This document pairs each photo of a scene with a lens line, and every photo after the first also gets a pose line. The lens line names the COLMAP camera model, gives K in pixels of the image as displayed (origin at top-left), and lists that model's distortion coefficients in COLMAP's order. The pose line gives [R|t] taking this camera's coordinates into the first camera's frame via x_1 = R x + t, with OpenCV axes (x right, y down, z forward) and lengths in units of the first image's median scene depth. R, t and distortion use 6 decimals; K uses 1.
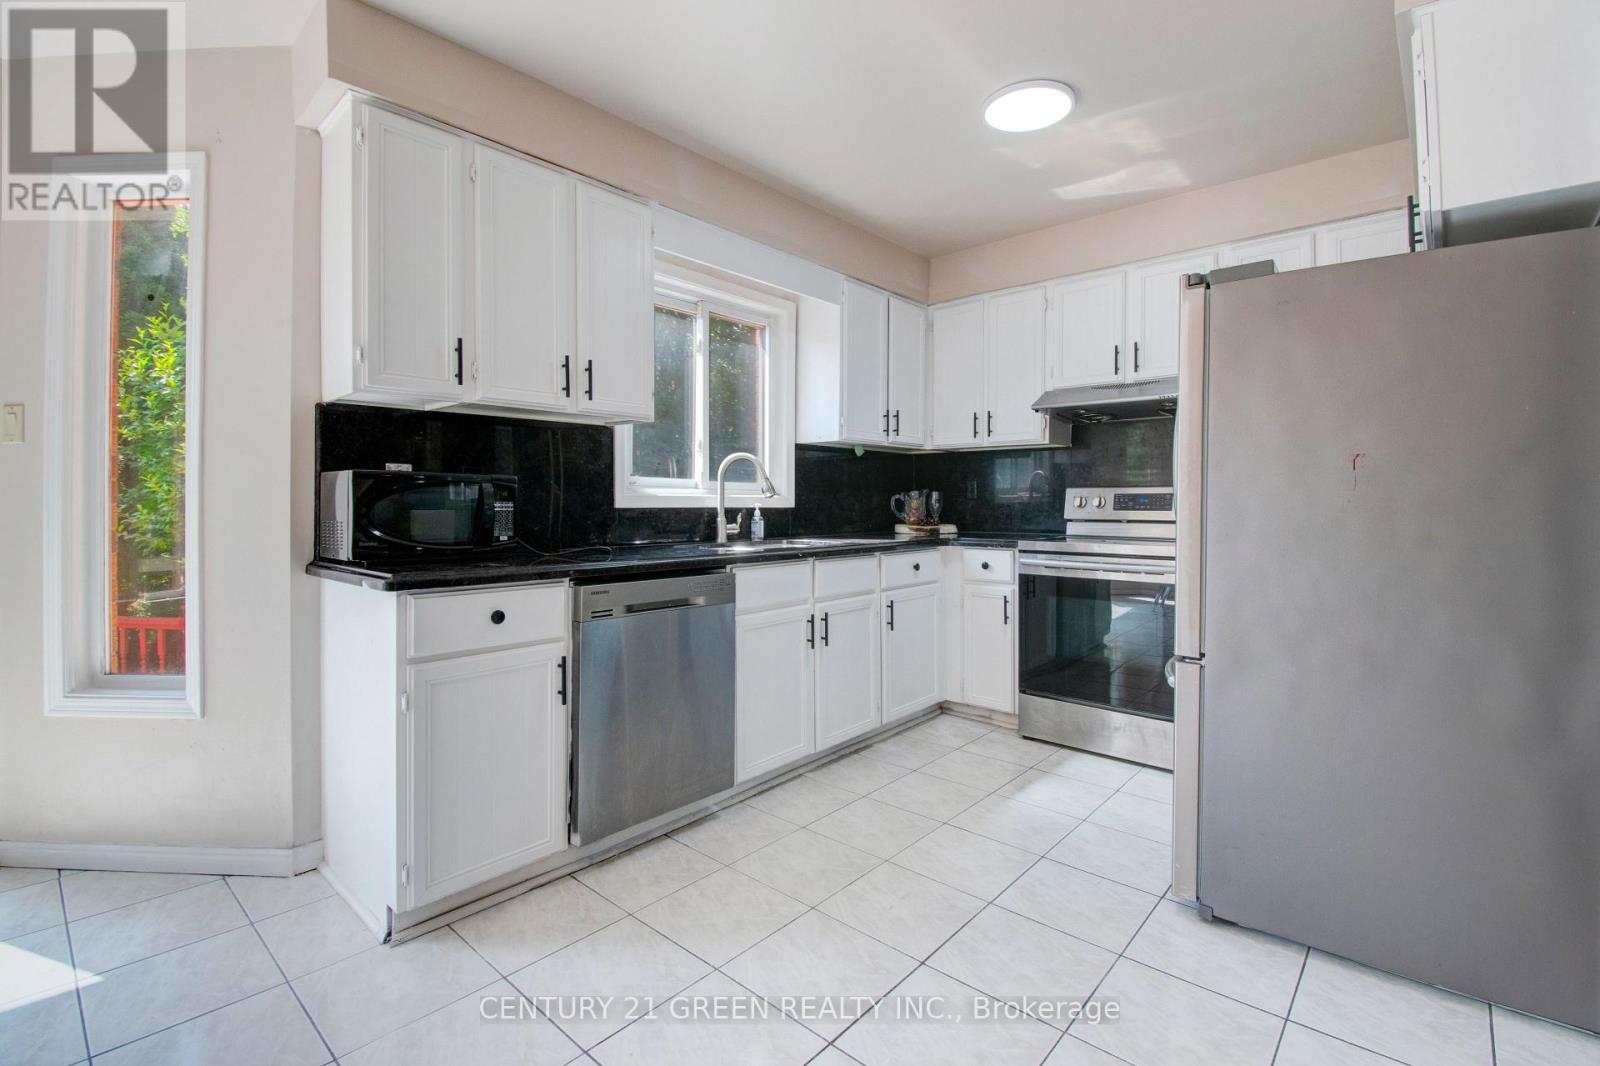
lens RADIAL K [[724.0, 0, 797.4], [0, 724.0, 510.6], [0, 0, 1]] dist [0.003116, -0.015916]
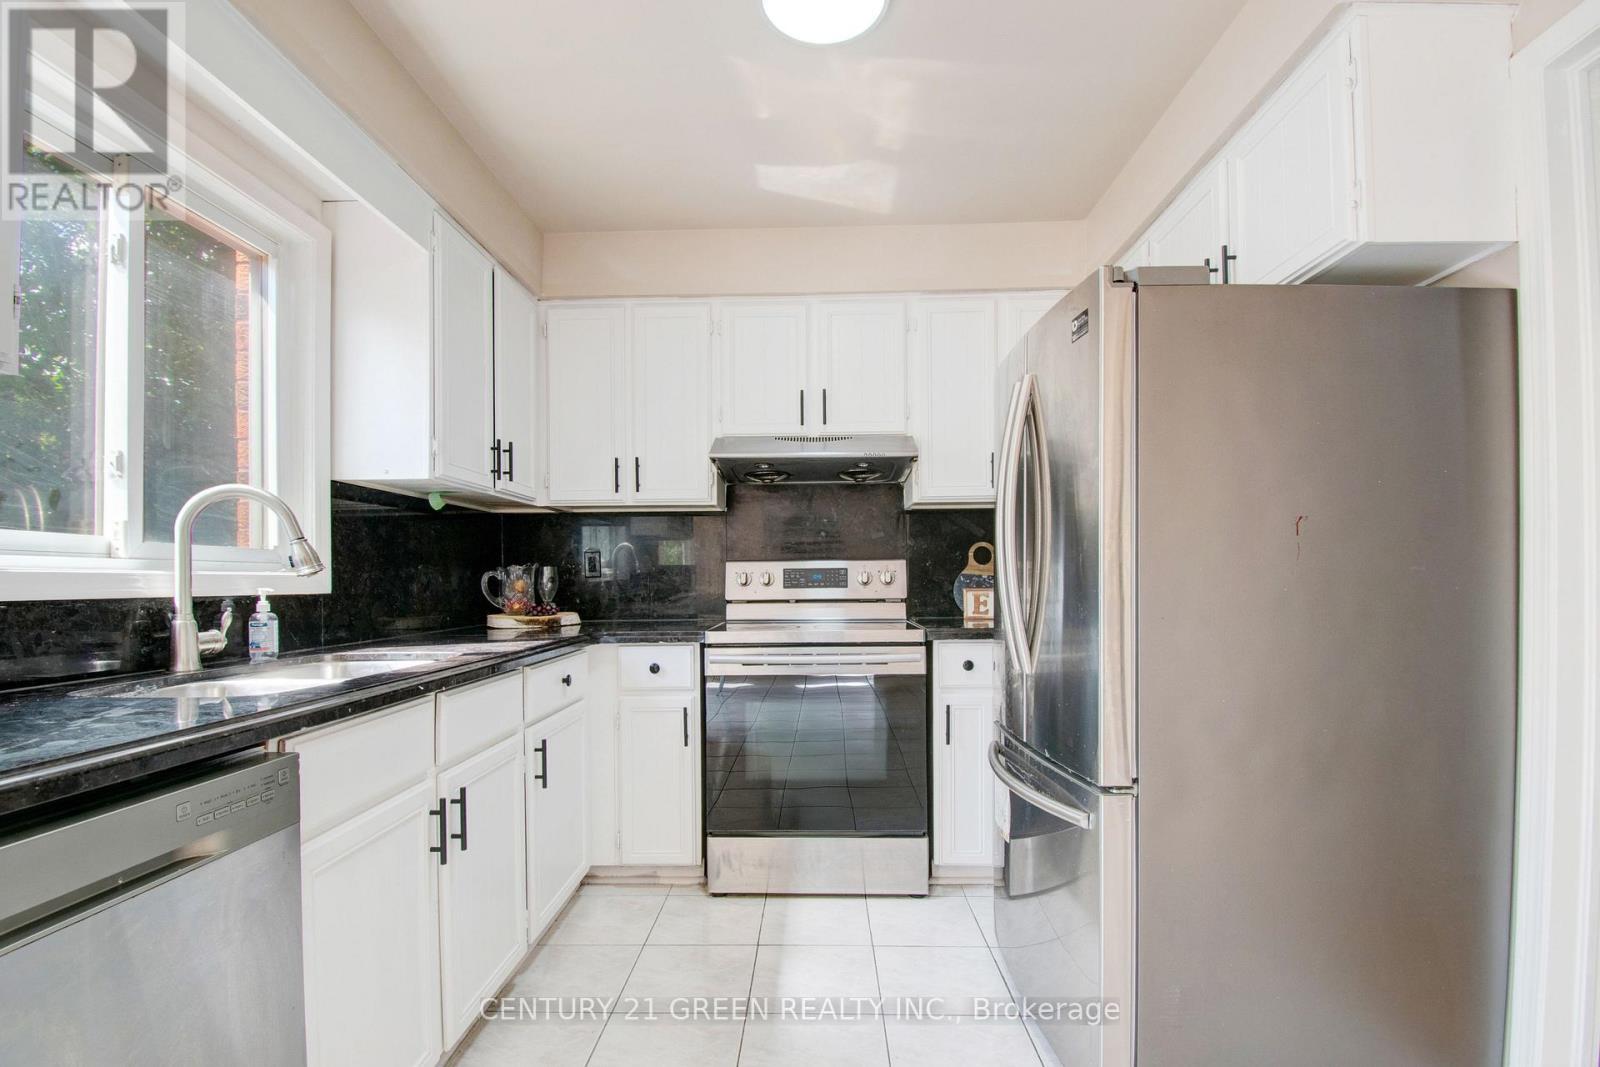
lens RADIAL K [[730.1, 0, 802.9], [0, 730.1, 578.8], [0, 0, 1]] dist [0.017999, -0.025264]
pose [[0.759663, -0.009093, 0.650253, -0.107927], [0.018334, 0.999804, -0.007438, -0.005400], [-0.650059, 0.017572, 0.759681, 0.373279]]
